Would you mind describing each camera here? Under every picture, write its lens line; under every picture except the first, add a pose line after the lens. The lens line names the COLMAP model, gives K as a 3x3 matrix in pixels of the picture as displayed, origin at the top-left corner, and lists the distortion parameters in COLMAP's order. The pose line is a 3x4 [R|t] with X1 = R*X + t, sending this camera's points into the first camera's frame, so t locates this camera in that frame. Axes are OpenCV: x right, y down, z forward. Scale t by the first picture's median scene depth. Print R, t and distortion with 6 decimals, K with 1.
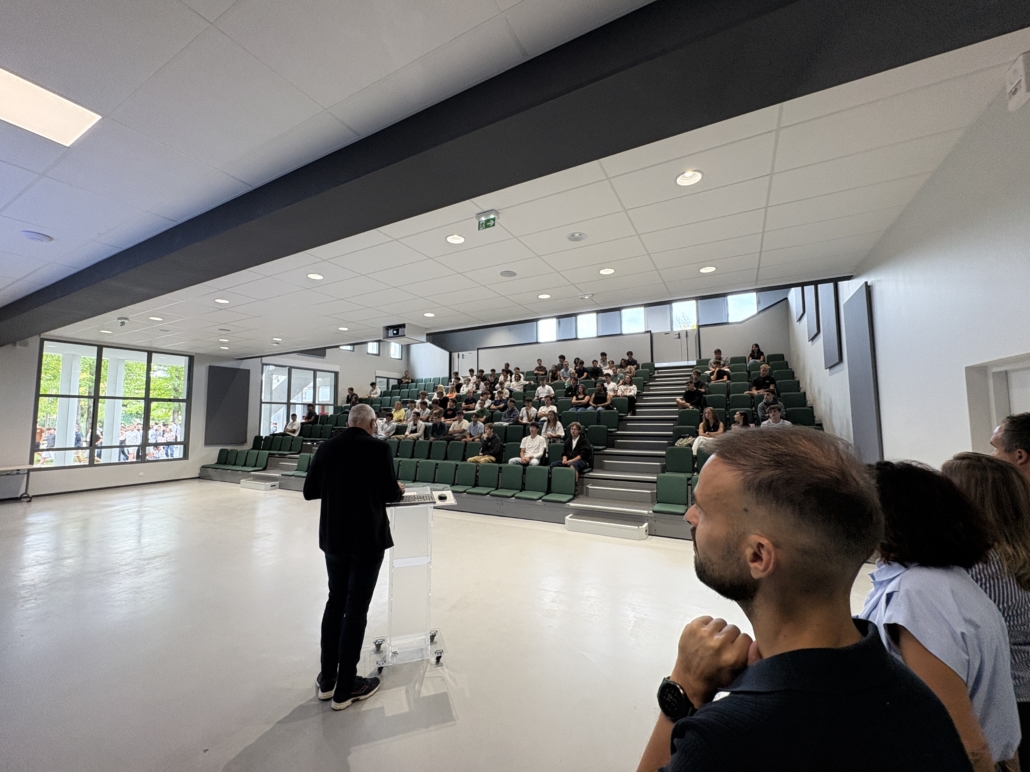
lens RADIAL K [[408.2, 0, 514.0], [0, 408.2, 387.1], [0, 0, 1]] dist [-0.000083, -0.000273]
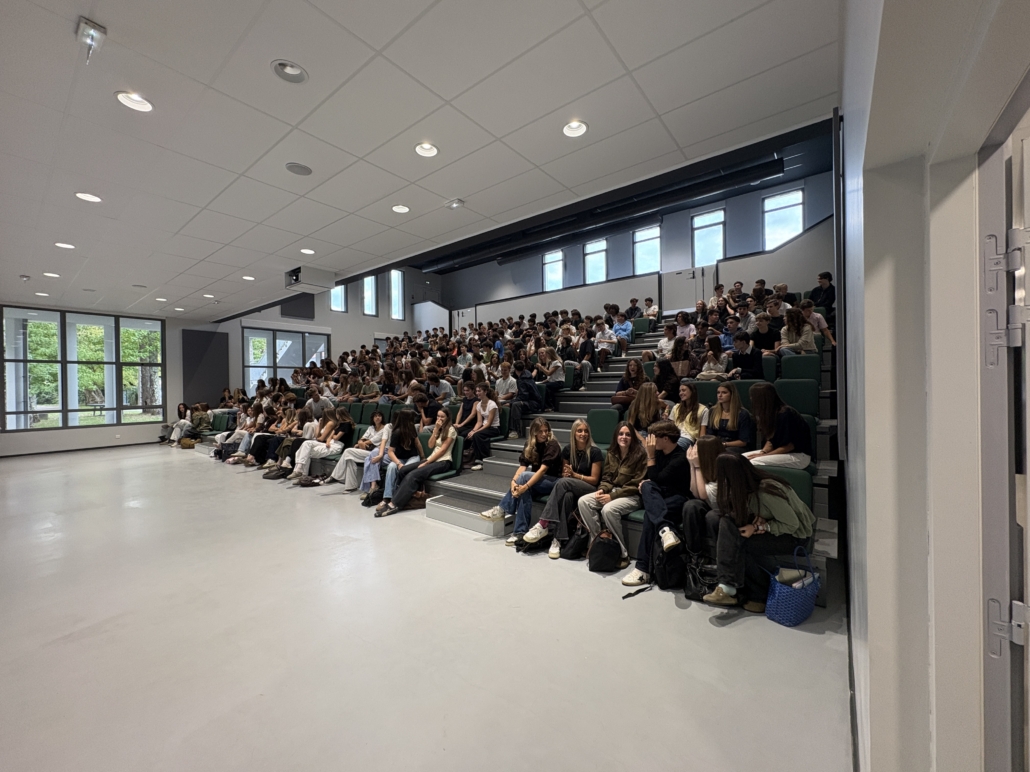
lens RADIAL K [[408.2, 0, 514.0], [0, 408.2, 387.1], [0, 0, 1]] dist [-0.000083, -0.000273]
pose [[0.985945, -0.008615, -0.166851, 0.222740], [0.022559, 0.996389, 0.081856, 0.025230], [0.165543, -0.084470, 0.982578, 0.153344]]
